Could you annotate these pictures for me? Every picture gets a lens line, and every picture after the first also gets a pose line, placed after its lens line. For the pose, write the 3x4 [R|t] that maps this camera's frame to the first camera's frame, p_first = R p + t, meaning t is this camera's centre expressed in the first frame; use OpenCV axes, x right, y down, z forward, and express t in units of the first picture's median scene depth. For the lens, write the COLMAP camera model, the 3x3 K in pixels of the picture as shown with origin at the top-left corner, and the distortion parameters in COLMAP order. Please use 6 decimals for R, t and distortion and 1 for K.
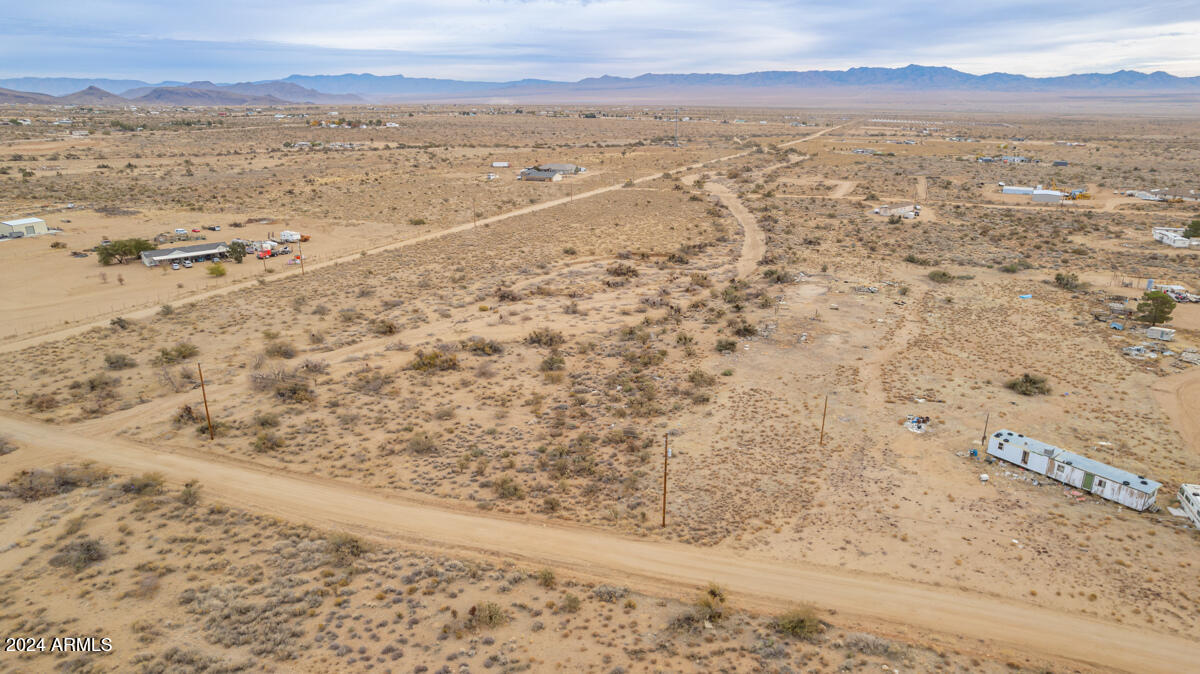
lens RADIAL K [[768.6, 0, 602.3], [0, 768.6, 331.5], [0, 0, 1]] dist [-0.079602, 0.071068]
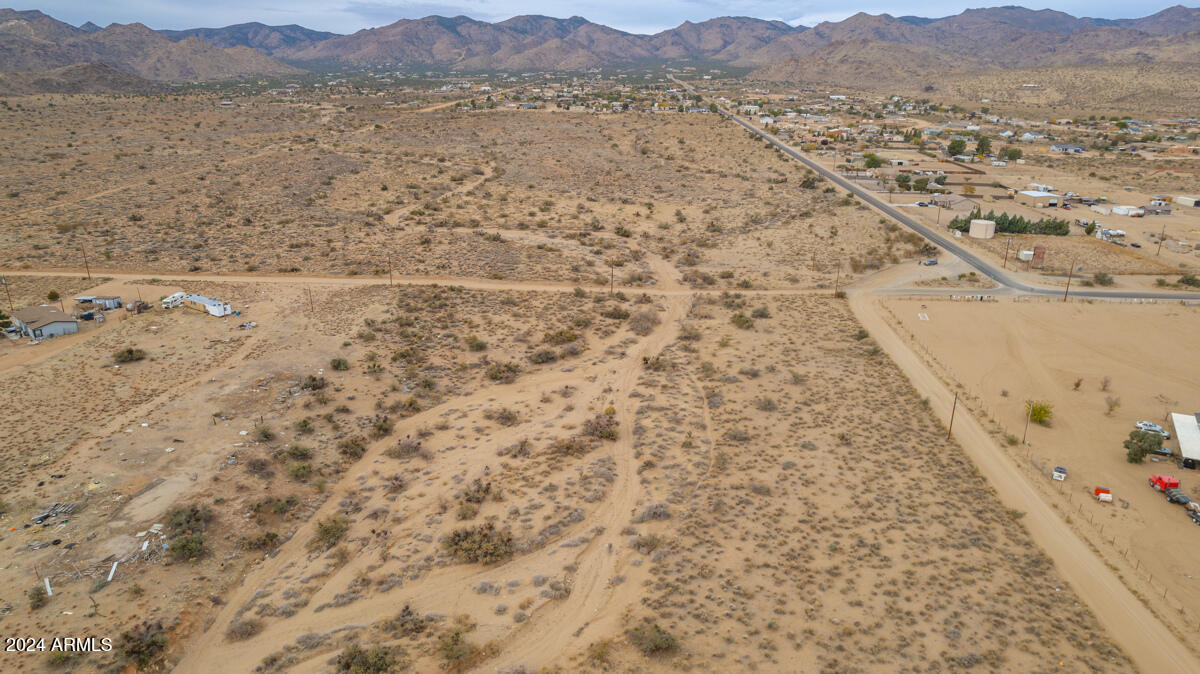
lens RADIAL K [[768.6, 0, 602.8], [0, 768.6, 336.9], [0, 0, 1]] dist [-0.079602, 0.071068]
pose [[-0.943571, 0.100918, -0.315418, 0.136184], [-0.105667, 0.810910, 0.575552, -0.696314], [0.313859, 0.576404, -0.754487, 1.877040]]
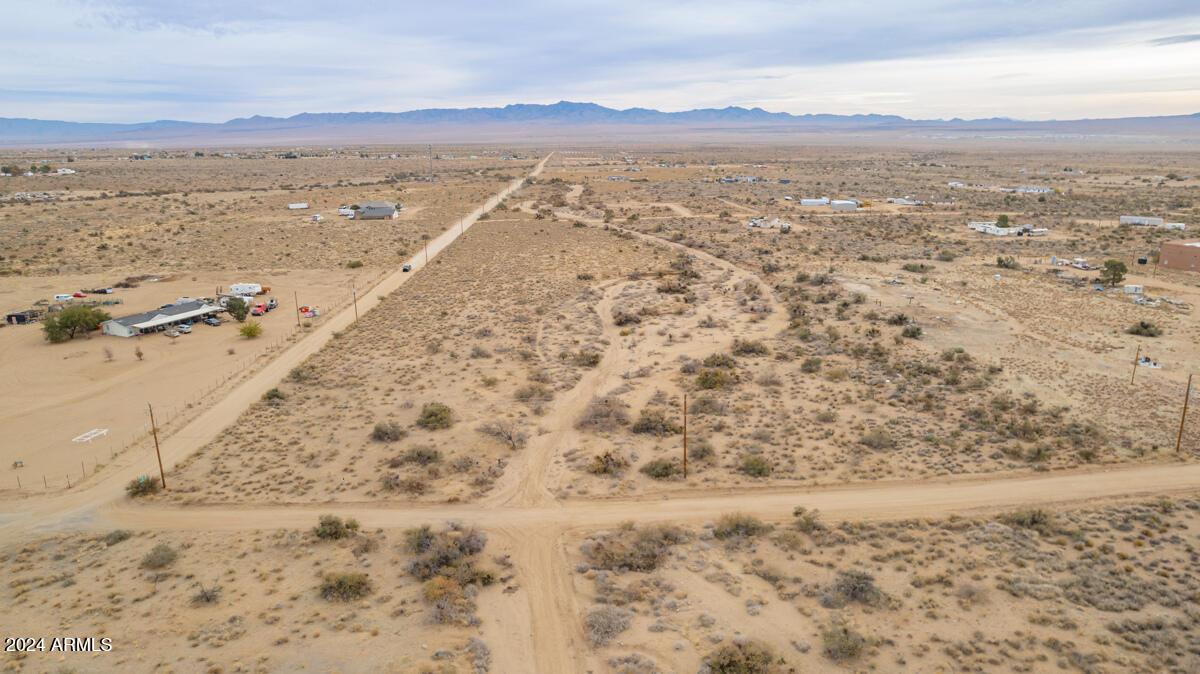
lens RADIAL K [[768.6, 0, 599.9], [0, 768.6, 336.0], [0, 0, 1]] dist [-0.079602, 0.071068]
pose [[0.913258, -0.113822, 0.391158, -0.667352], [0.129447, 0.991491, -0.013717, -0.019419], [-0.386268, 0.063161, 0.920221, 0.126710]]
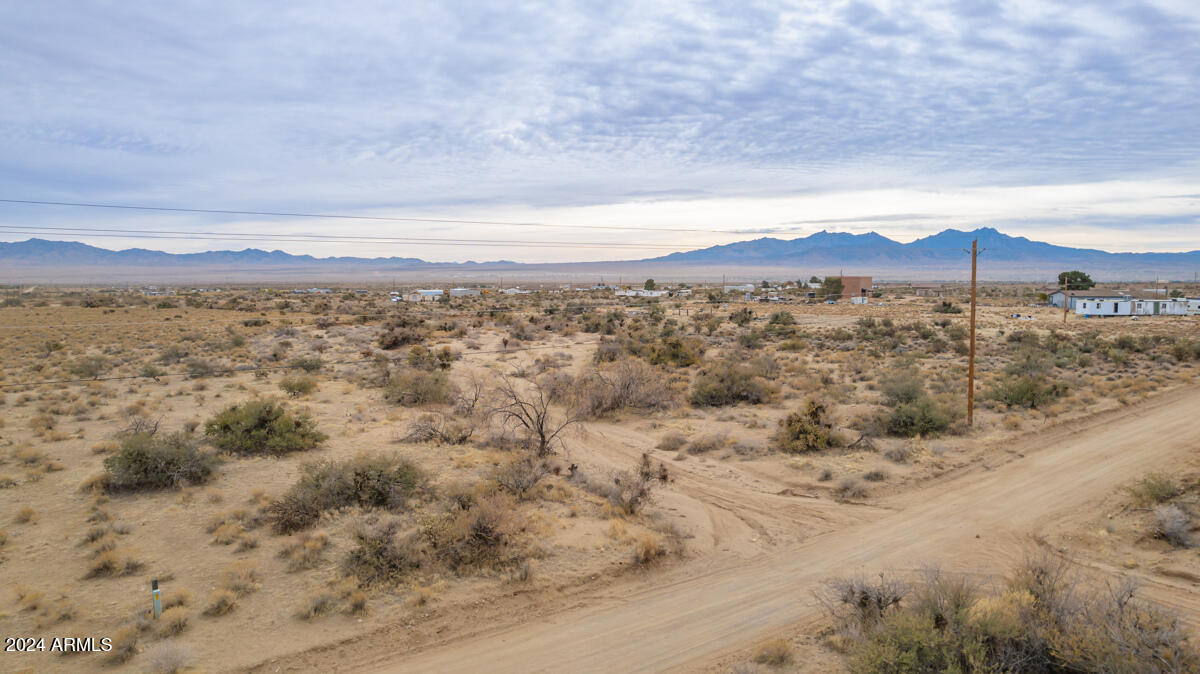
lens RADIAL K [[768.6, 0, 599.9], [0, 768.6, 352.0], [0, 0, 1]] dist [-0.079602, 0.071068]
pose [[0.527938, -0.090371, 0.844461, -0.698314], [0.254363, 0.965504, -0.055698, 0.049995], [-0.810297, 0.244205, 0.532713, 0.652480]]
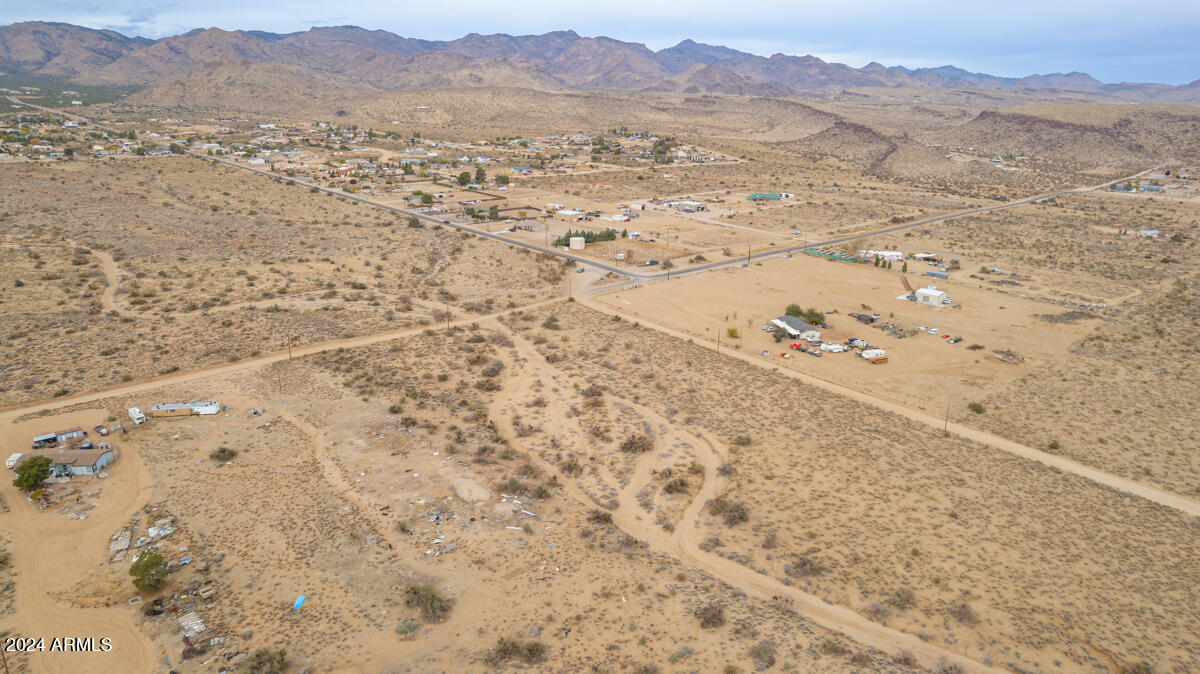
lens RADIAL K [[768.6, 0, 601.9], [0, 768.6, 338.8], [0, 0, 1]] dist [-0.079602, 0.071068]
pose [[-0.437703, 0.270959, -0.857320, 1.261048], [-0.280411, 0.864815, 0.416492, -0.870499], [0.854275, 0.422702, -0.302552, 1.706995]]
